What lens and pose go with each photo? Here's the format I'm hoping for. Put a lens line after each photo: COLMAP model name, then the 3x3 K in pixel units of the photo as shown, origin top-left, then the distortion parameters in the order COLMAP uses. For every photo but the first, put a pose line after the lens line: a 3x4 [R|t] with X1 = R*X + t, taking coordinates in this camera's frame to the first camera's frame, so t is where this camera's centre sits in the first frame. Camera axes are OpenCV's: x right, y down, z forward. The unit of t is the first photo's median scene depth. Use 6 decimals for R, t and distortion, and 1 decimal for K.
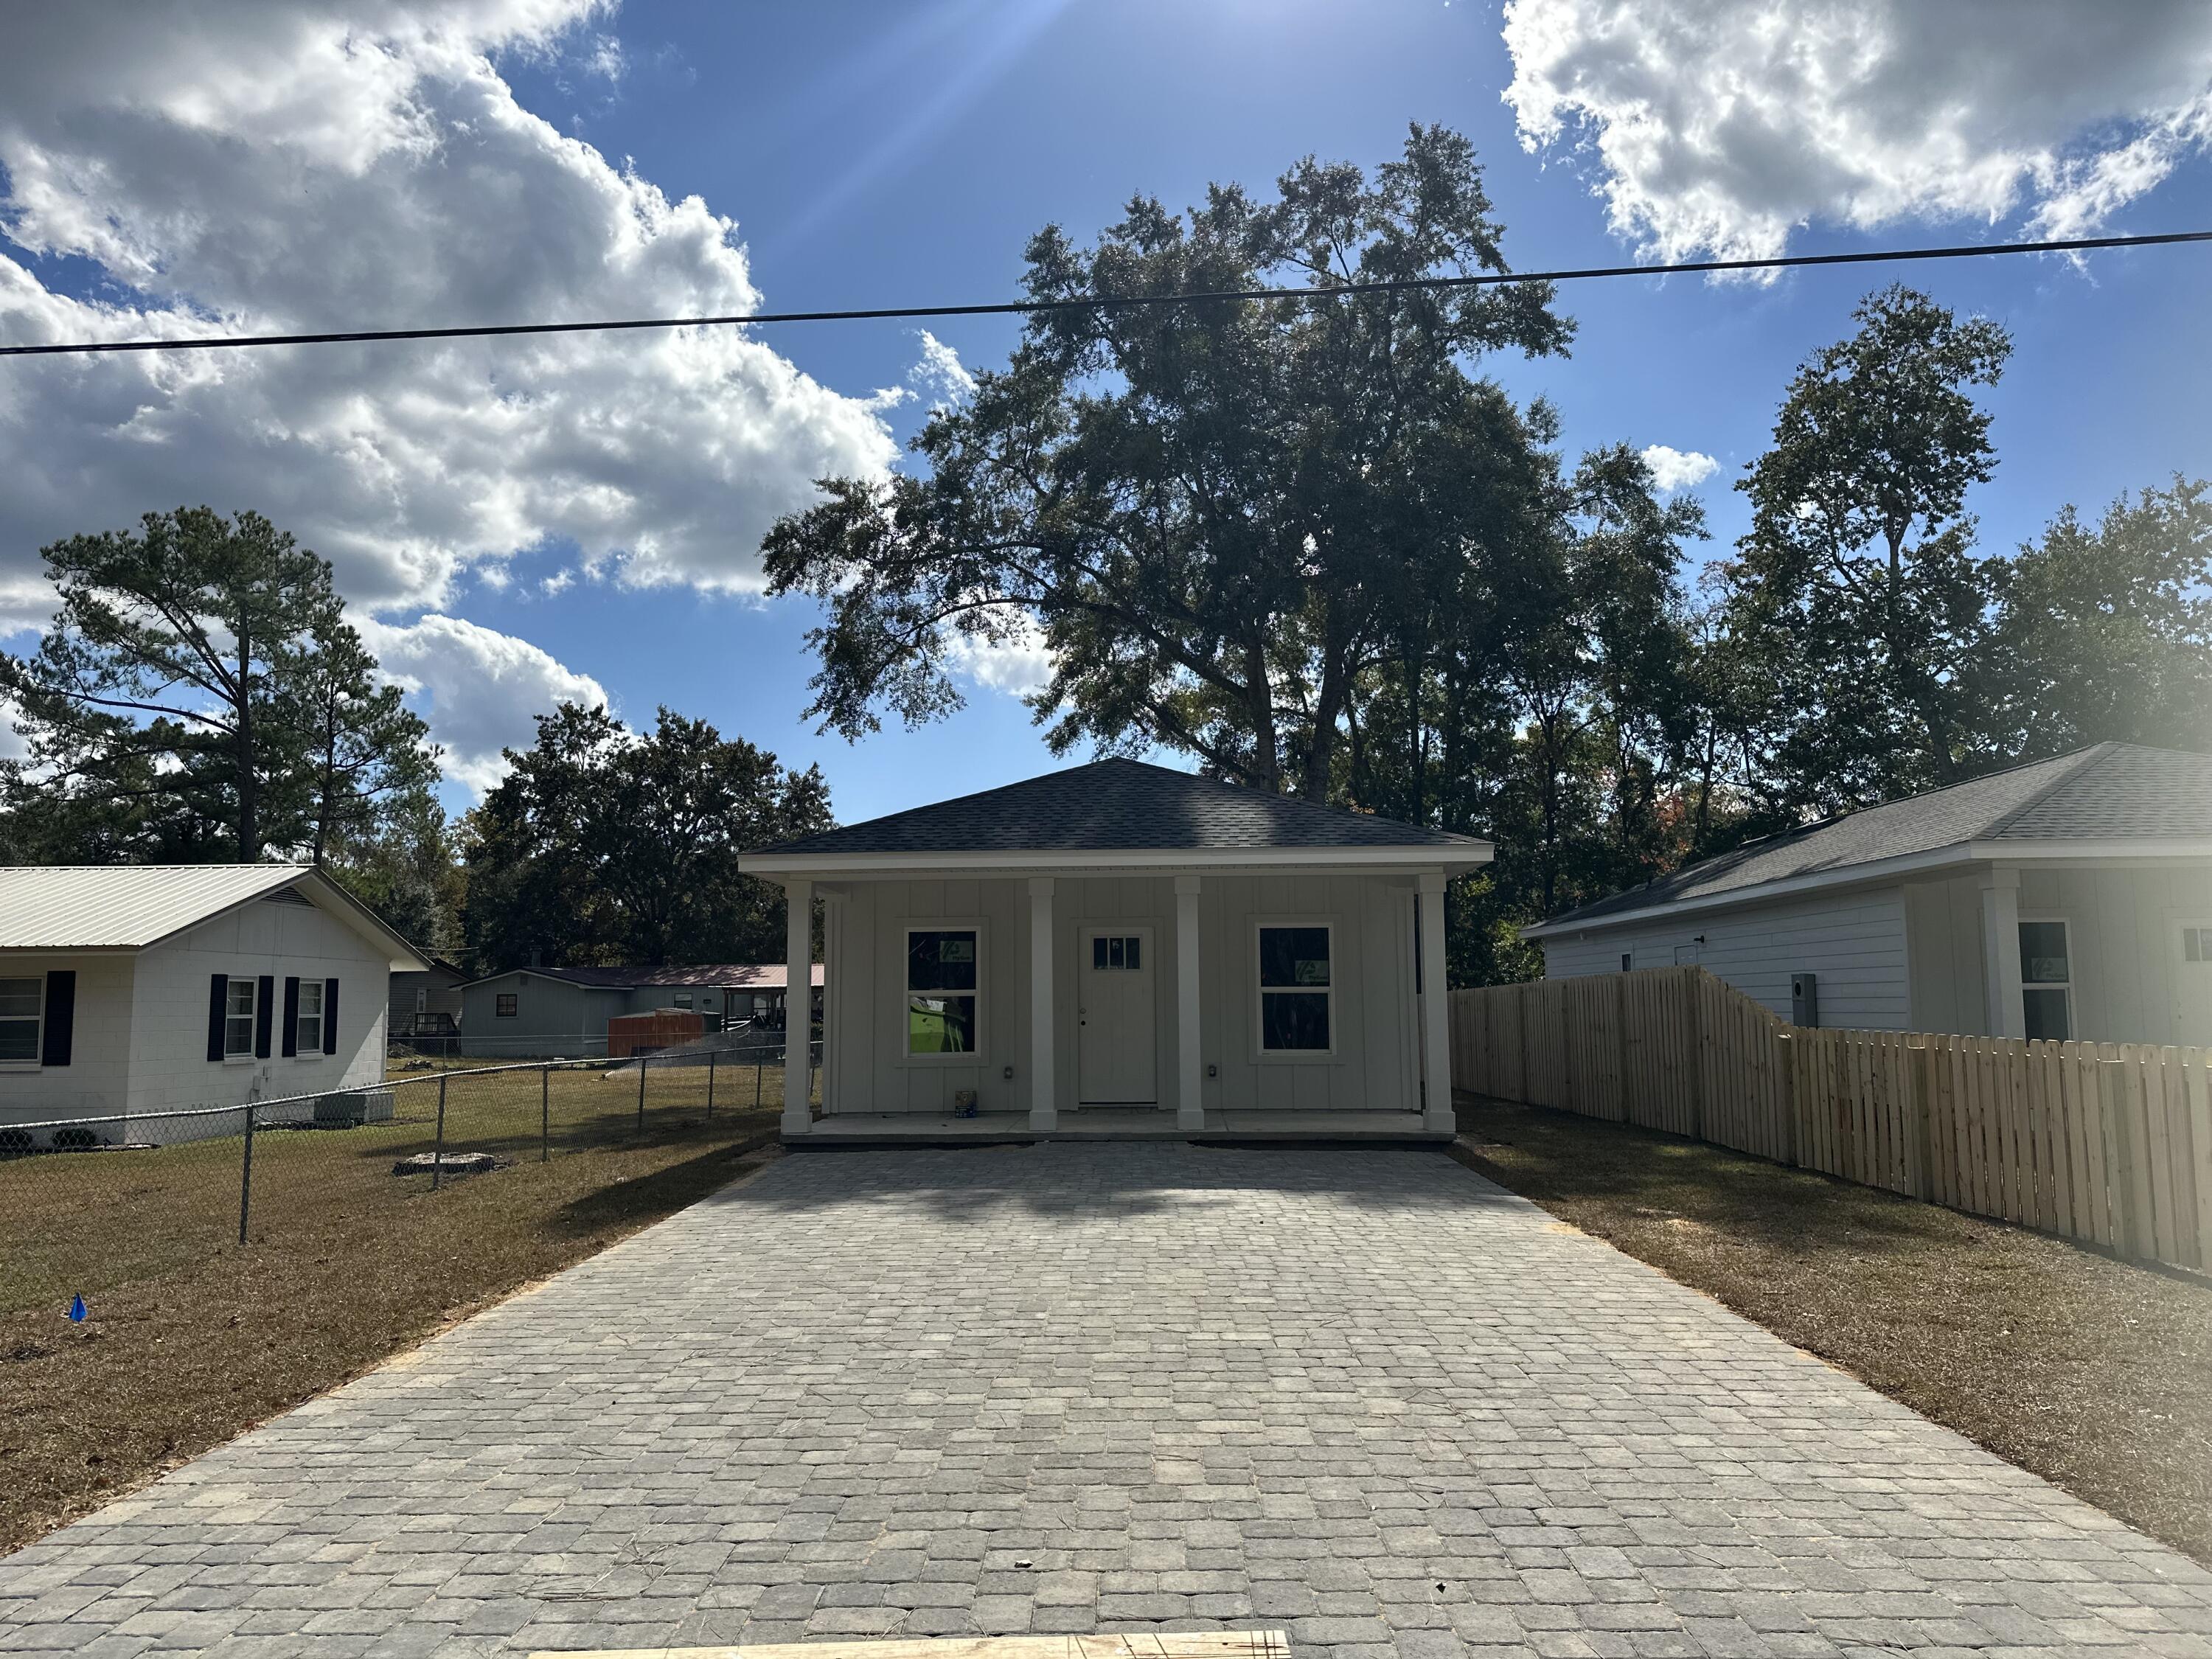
lens RADIAL K [[1505.6, 0, 1099.8], [0, 1505.6, 845.9], [0, 0, 1]] dist [0.073856, -0.012746]
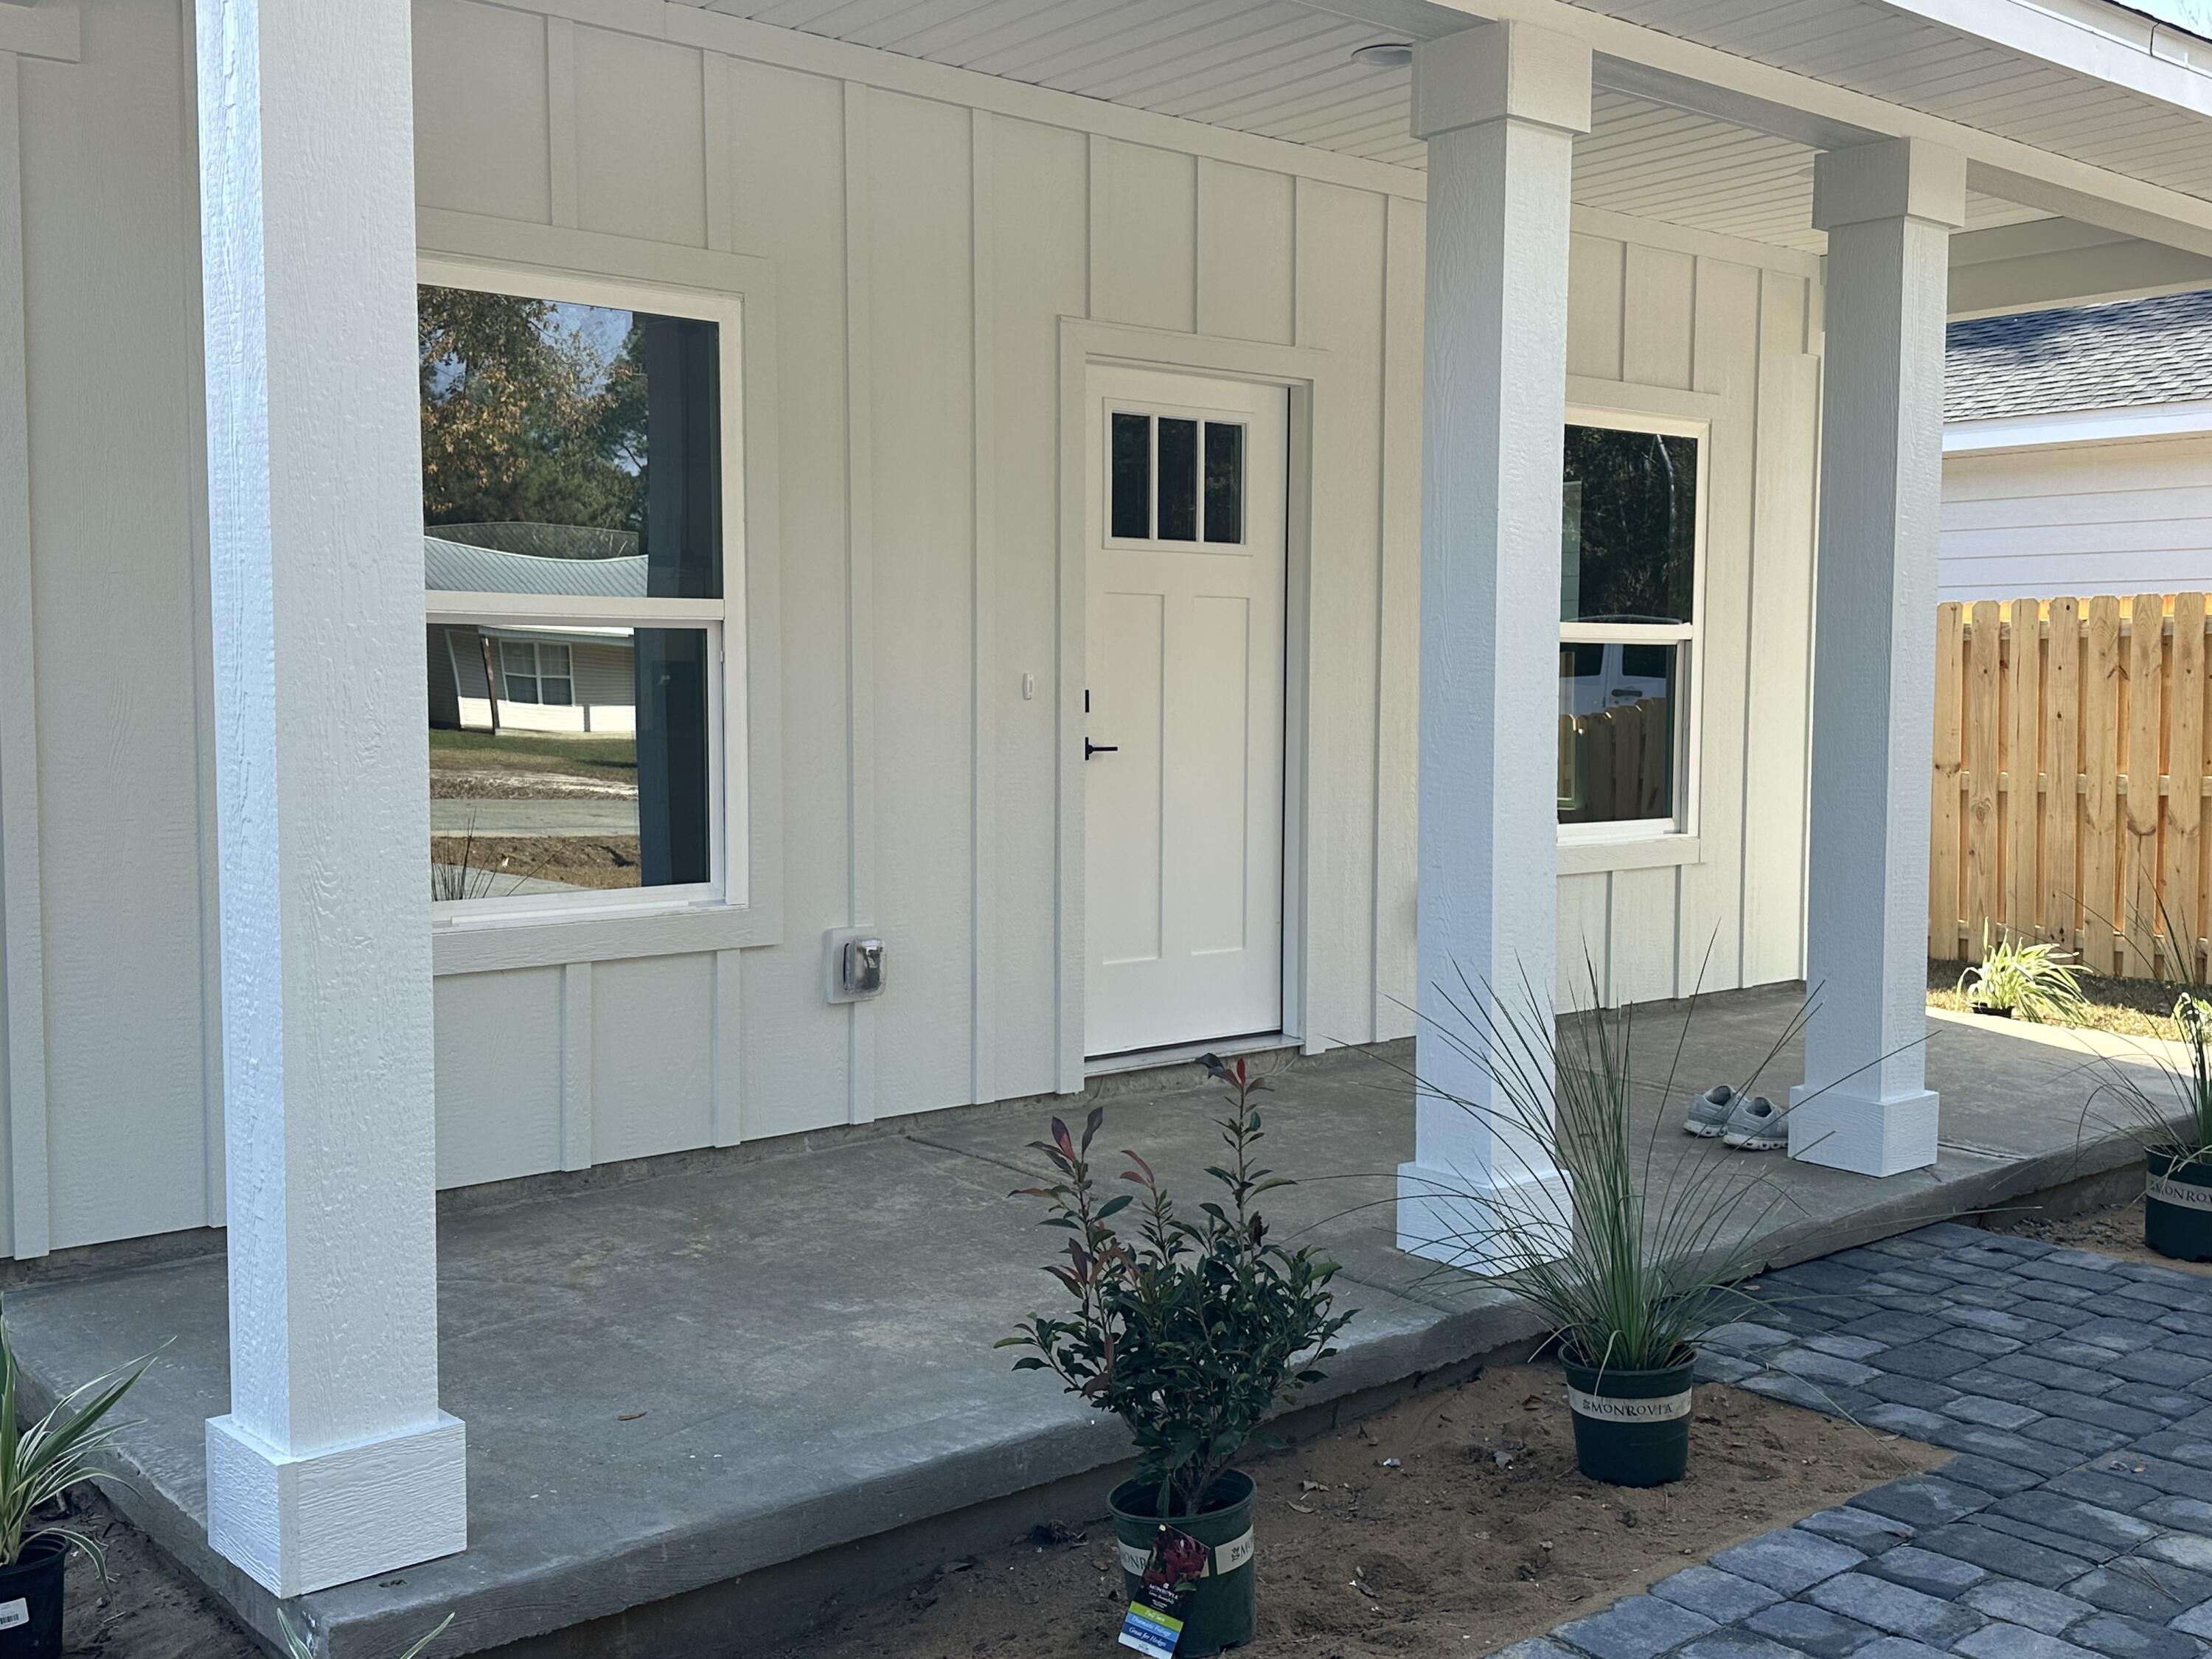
lens RADIAL K [[2226.8, 0, 1096.2], [0, 2226.8, 813.9], [0, 0, 1]] dist [0.047905, 0.000000]
pose [[0.740993, -0.033427, 0.670680, -0.218249], [-0.077062, 0.987929, 0.134380, 0.065912], [-0.667076, -0.151259, 0.729472, 0.611305]]
